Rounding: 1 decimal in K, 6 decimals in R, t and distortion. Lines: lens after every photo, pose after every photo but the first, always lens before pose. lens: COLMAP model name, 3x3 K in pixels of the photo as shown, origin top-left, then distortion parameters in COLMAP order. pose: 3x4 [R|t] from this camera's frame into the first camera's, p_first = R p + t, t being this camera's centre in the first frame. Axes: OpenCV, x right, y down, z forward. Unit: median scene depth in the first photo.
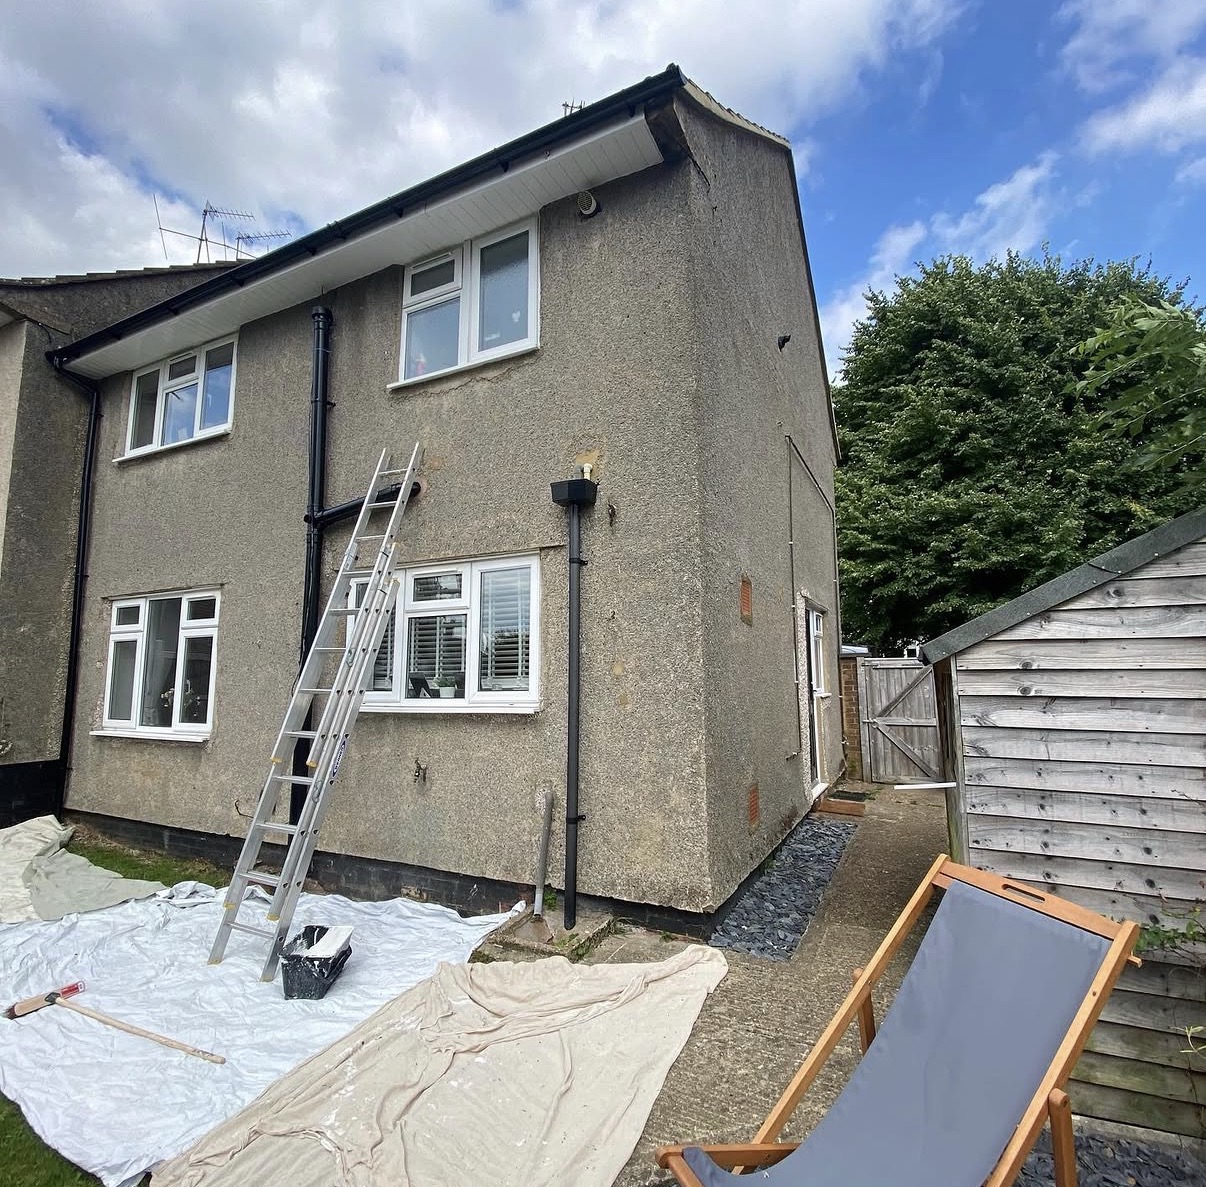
lens RADIAL K [[640.2, 0, 602.0], [0, 640.2, 596.2], [0, 0, 1]] dist [0.011648, -0.002613]
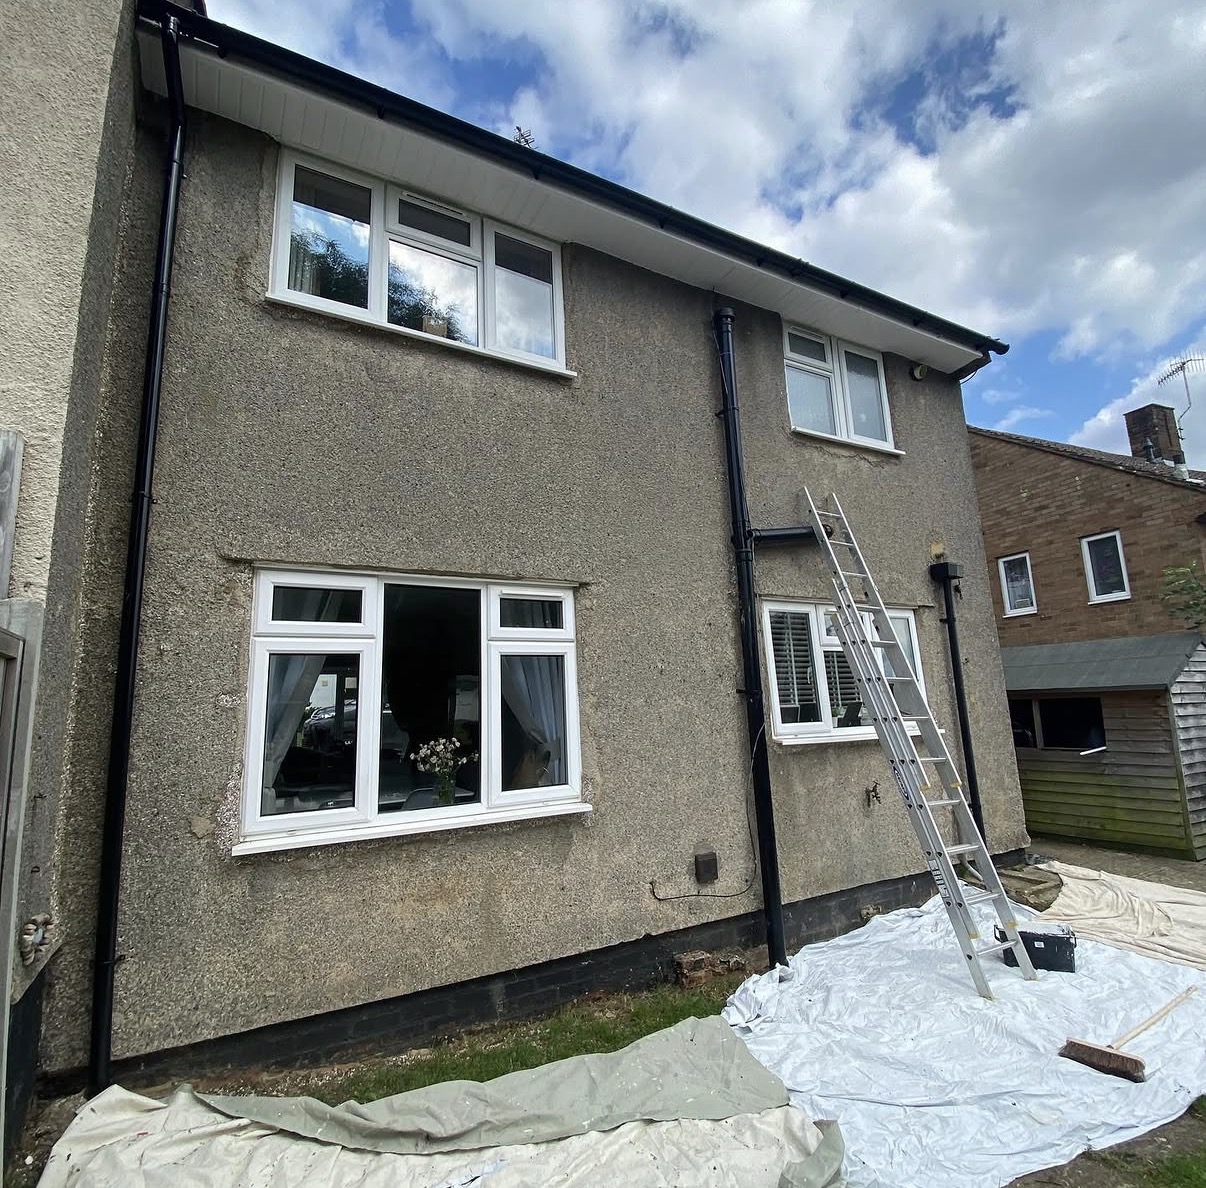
lens RADIAL K [[640.2, 0, 600.4], [0, 640.2, 595.3], [0, 0, 1]] dist [0.011648, -0.002613]
pose [[0.568193, 0.137493, 0.811328, -1.198423], [-0.065918, 0.990379, -0.121672, 0.082687], [-0.820251, 0.015652, 0.571789, 0.605289]]
